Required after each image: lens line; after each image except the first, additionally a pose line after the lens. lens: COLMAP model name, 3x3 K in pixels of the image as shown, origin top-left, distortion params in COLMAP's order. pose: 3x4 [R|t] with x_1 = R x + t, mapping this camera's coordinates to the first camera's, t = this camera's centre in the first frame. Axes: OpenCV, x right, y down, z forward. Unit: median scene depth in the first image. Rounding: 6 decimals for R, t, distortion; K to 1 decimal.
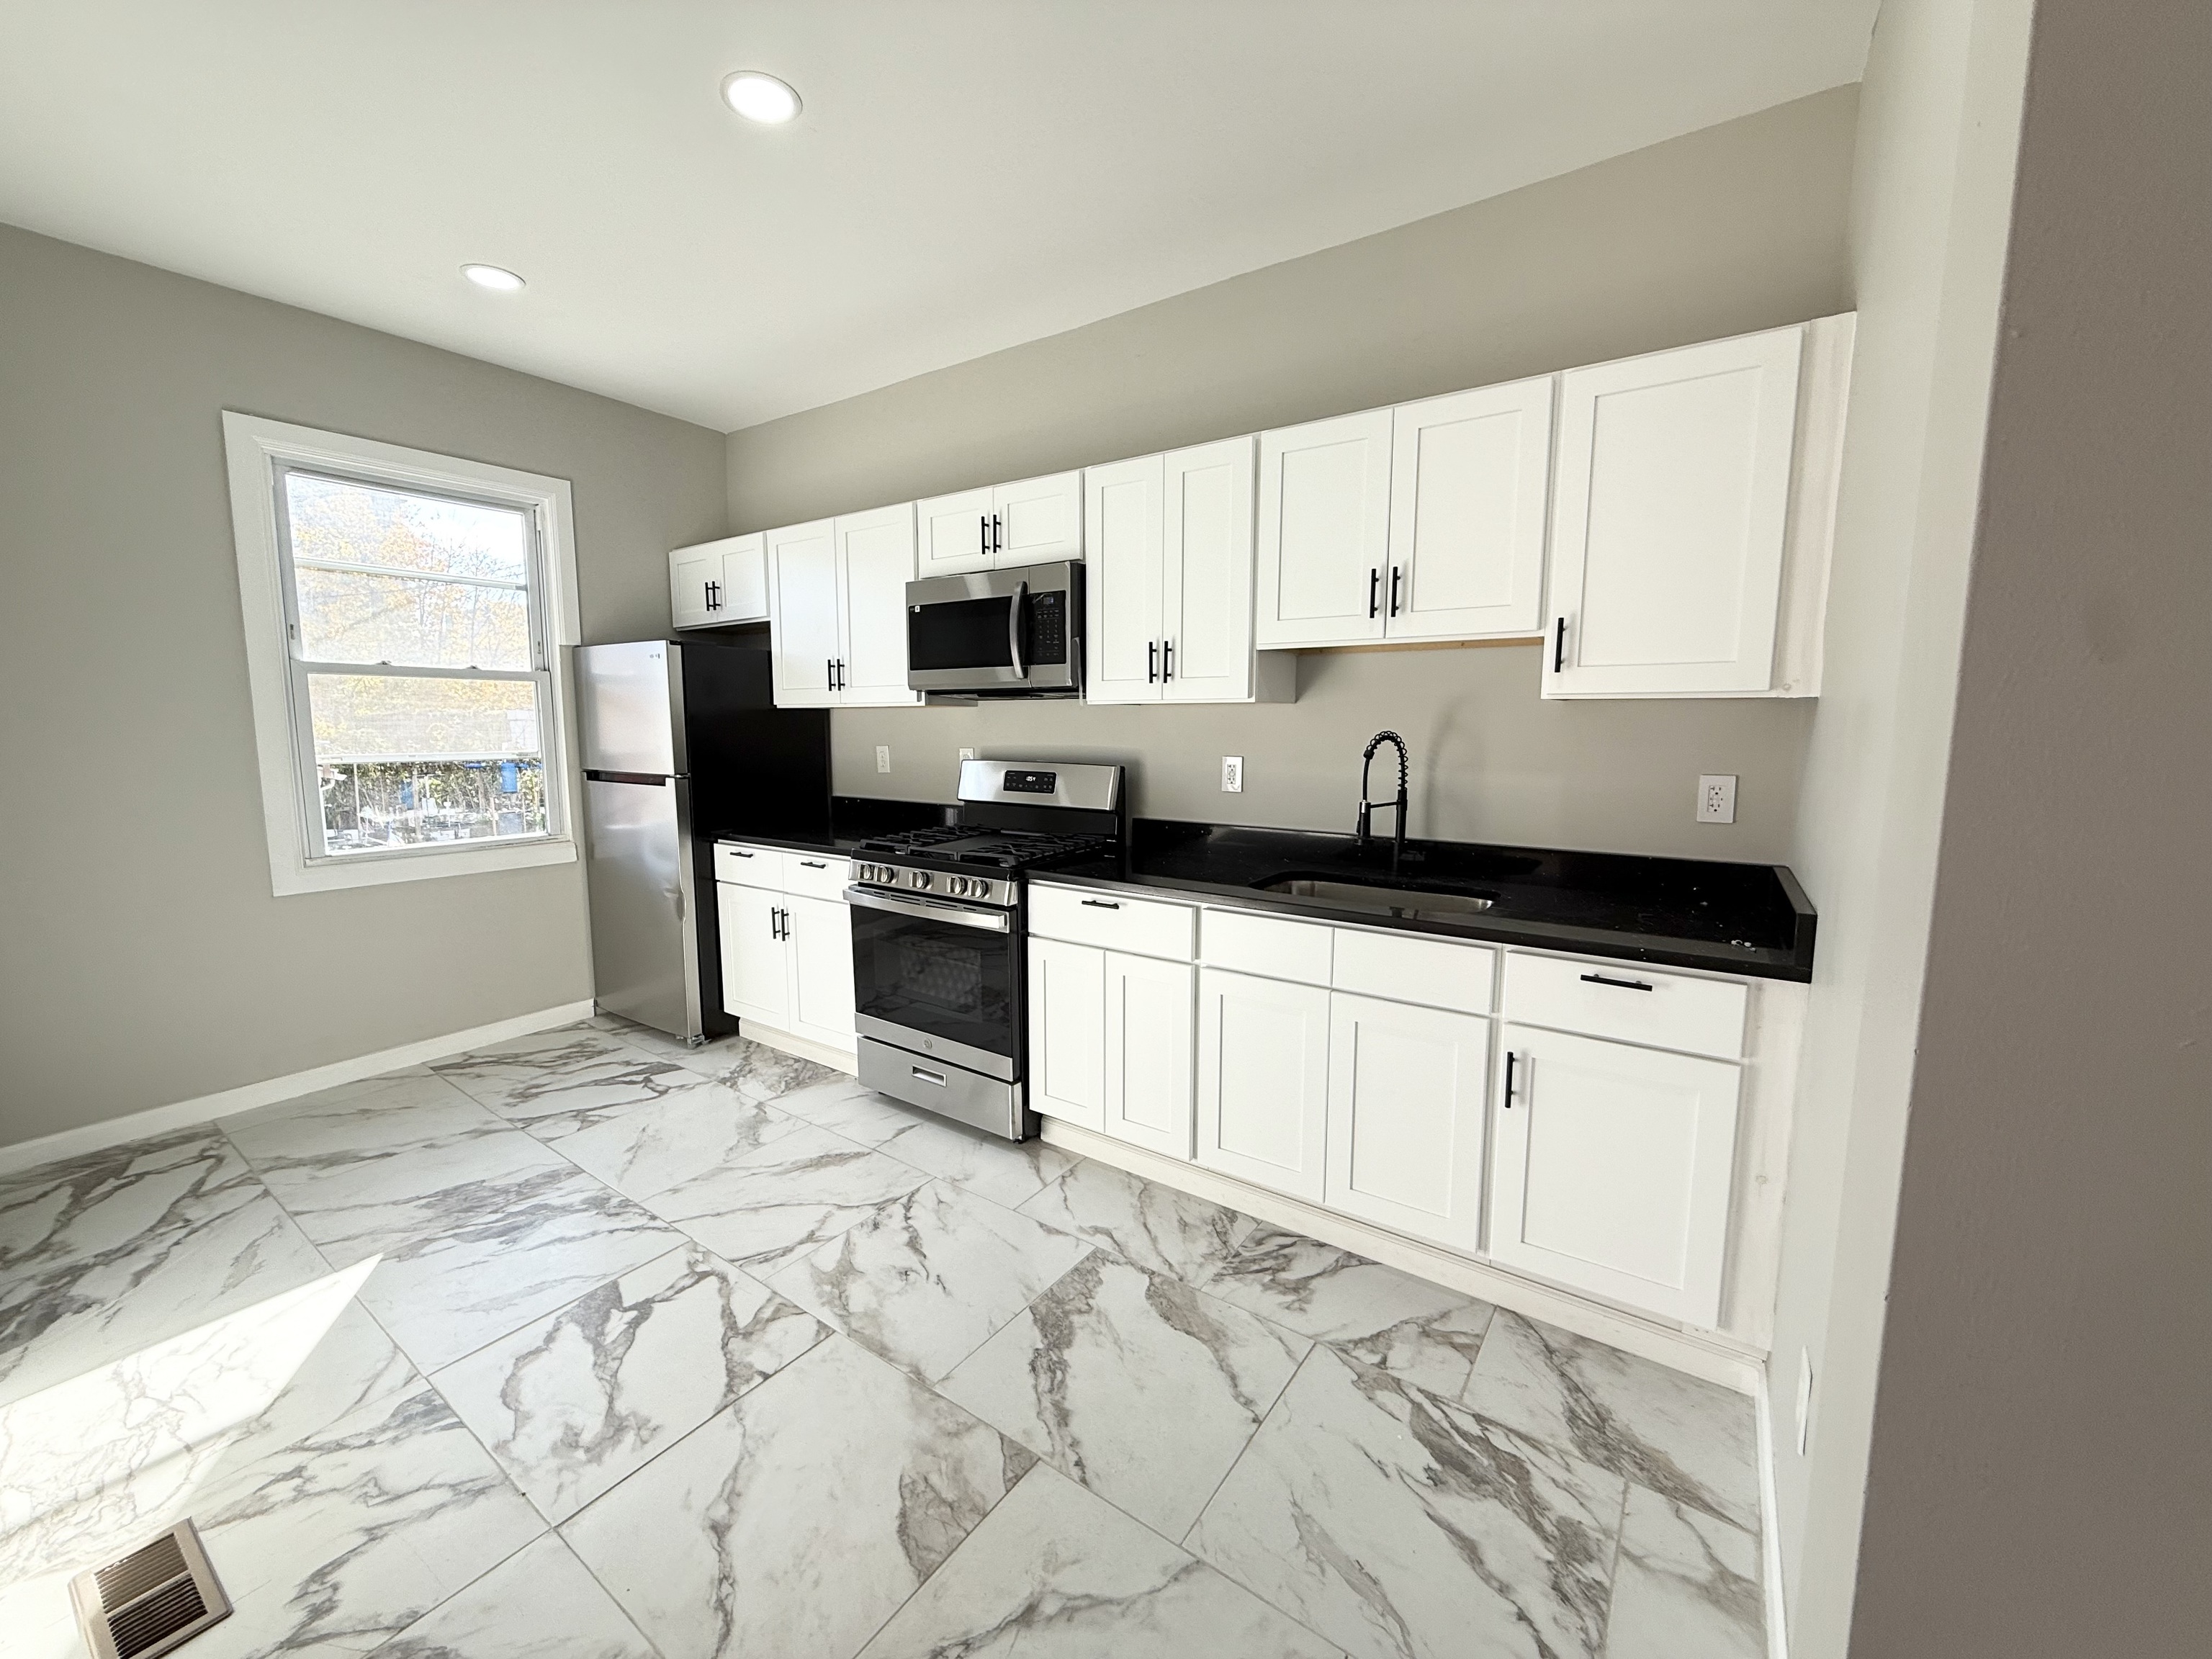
lens RADIAL K [[892.6, 0, 1094.3], [0, 892.6, 817.7], [0, 0, 1]] dist [-0.002932, -0.000091]
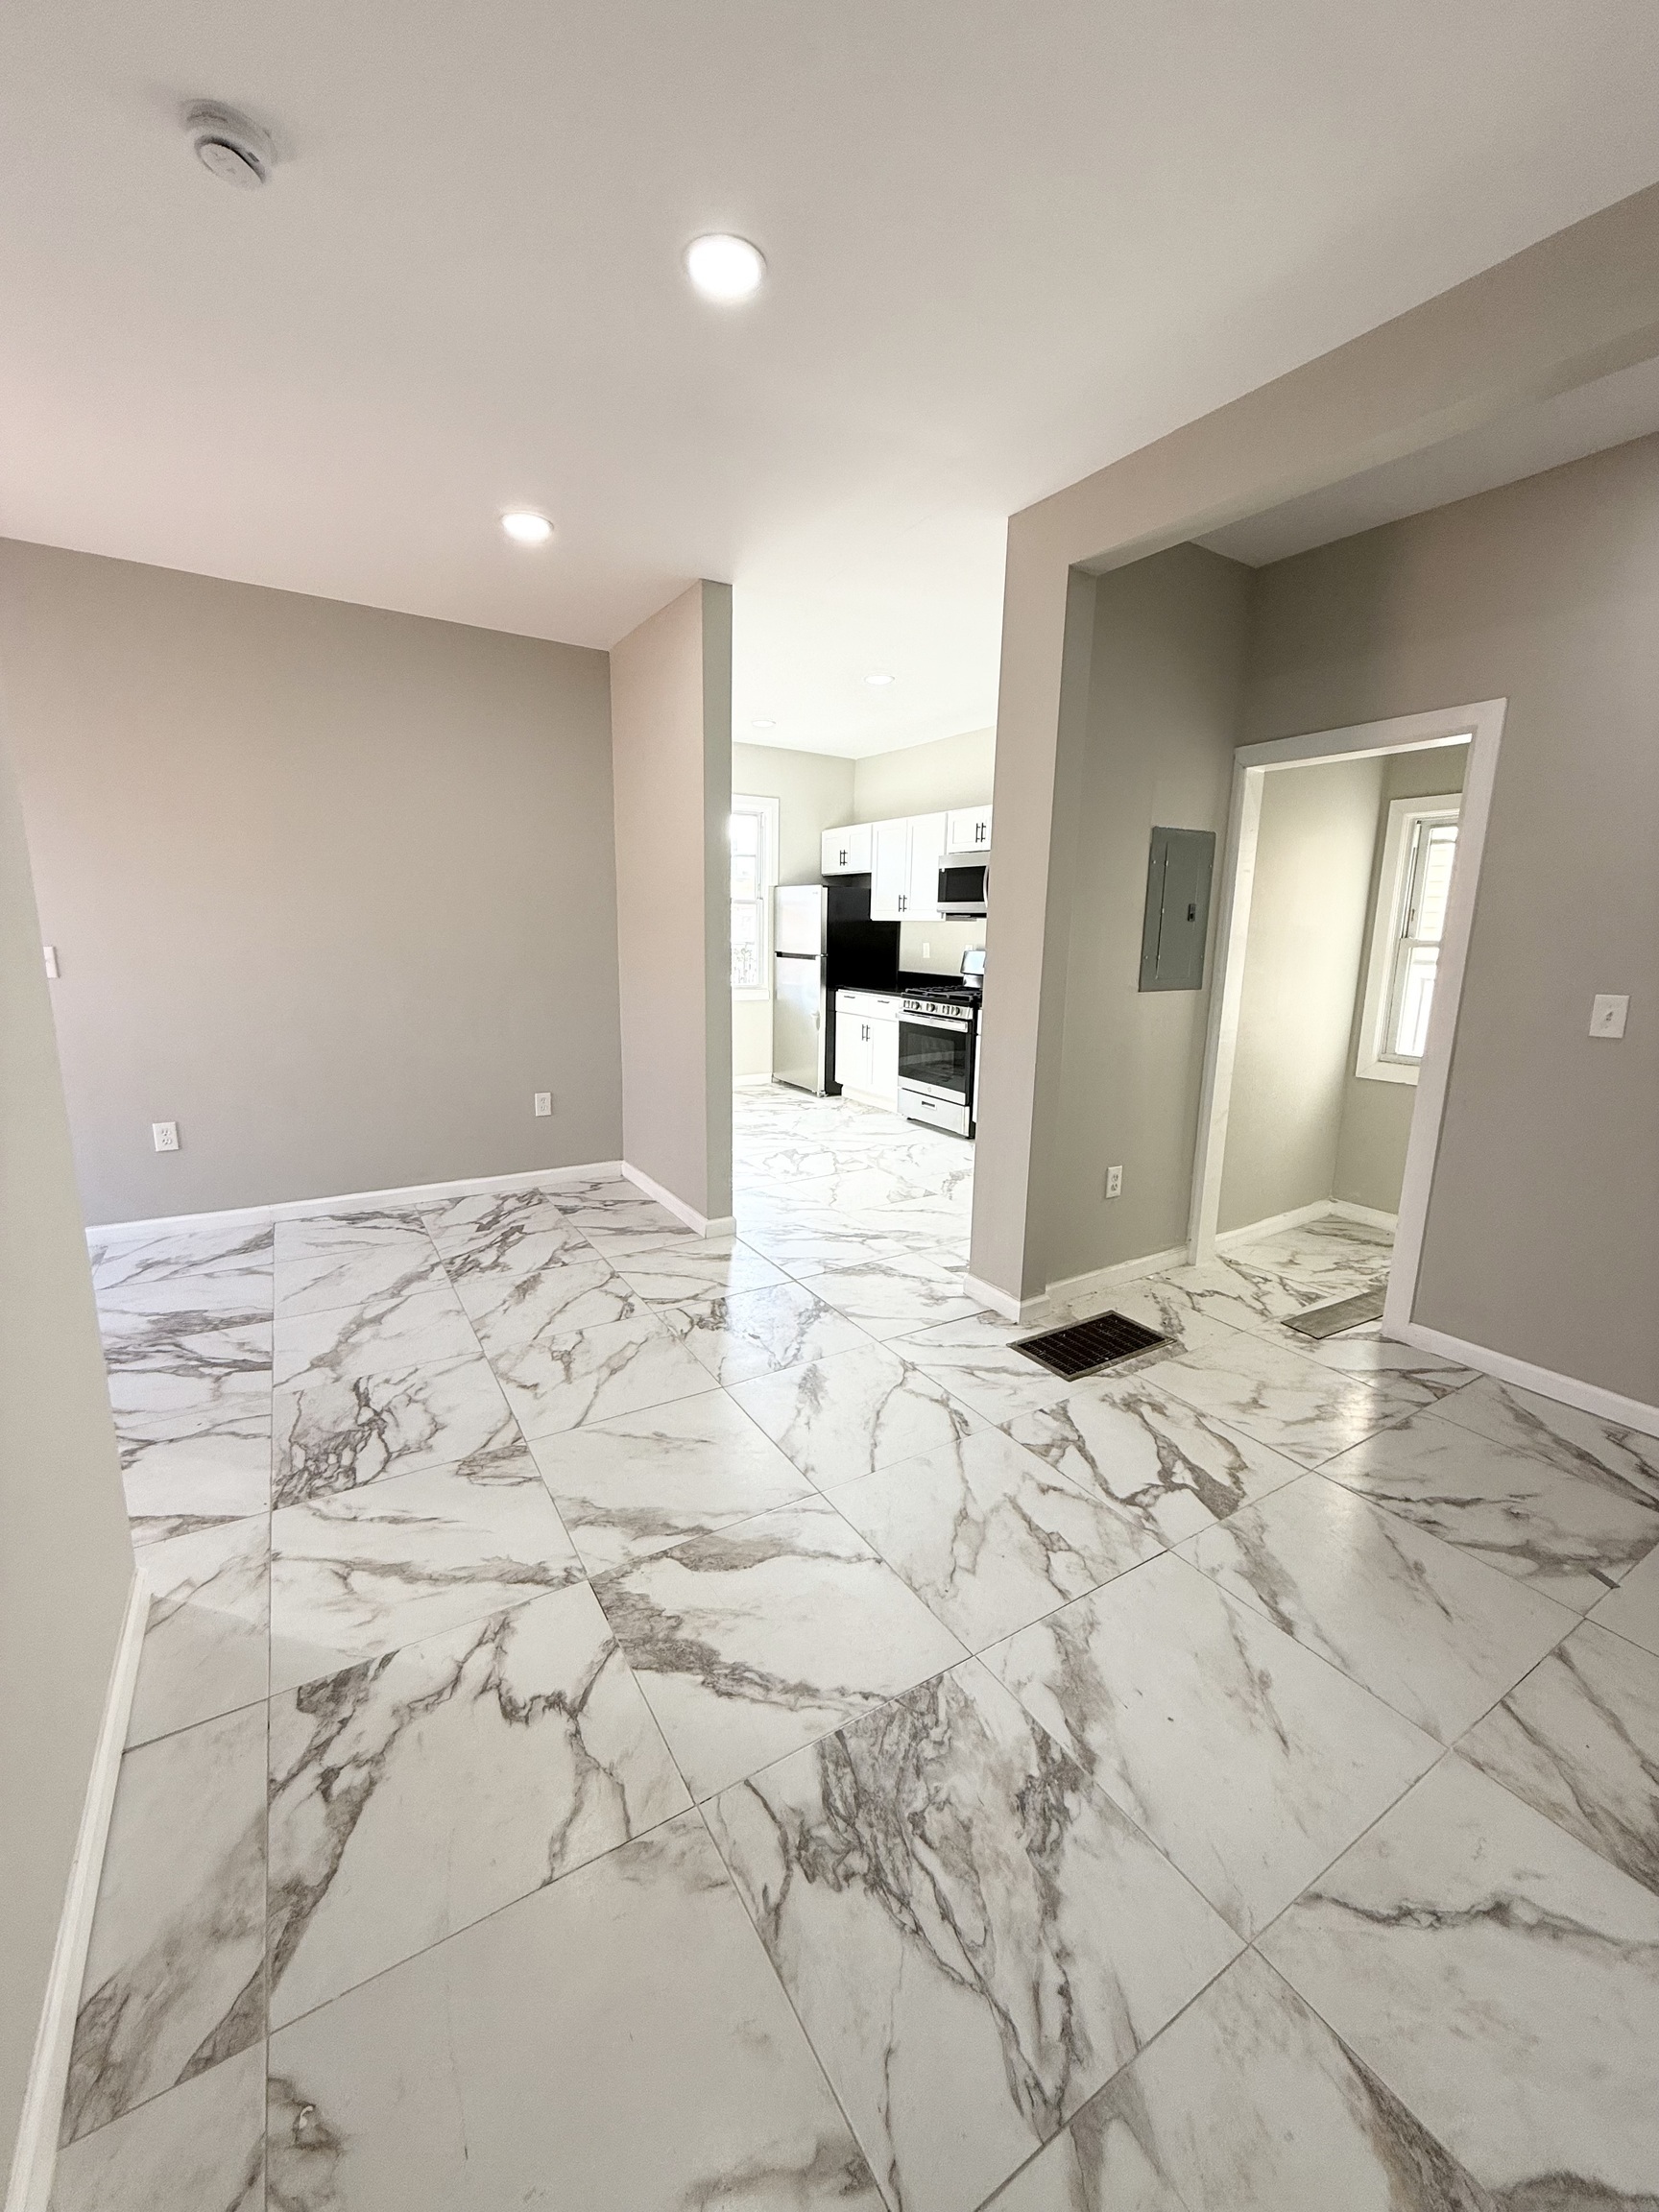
lens RADIAL K [[892.6, 0, 837.0], [0, 892.6, 1099.1], [0, 0, 1]] dist [-0.002932, -0.000091]
pose [[0.925246, 0.091508, -0.368166, 0.321190], [-0.062631, 0.994001, 0.089662, 0.091354], [0.374162, -0.059900, 0.925427, -0.838026]]
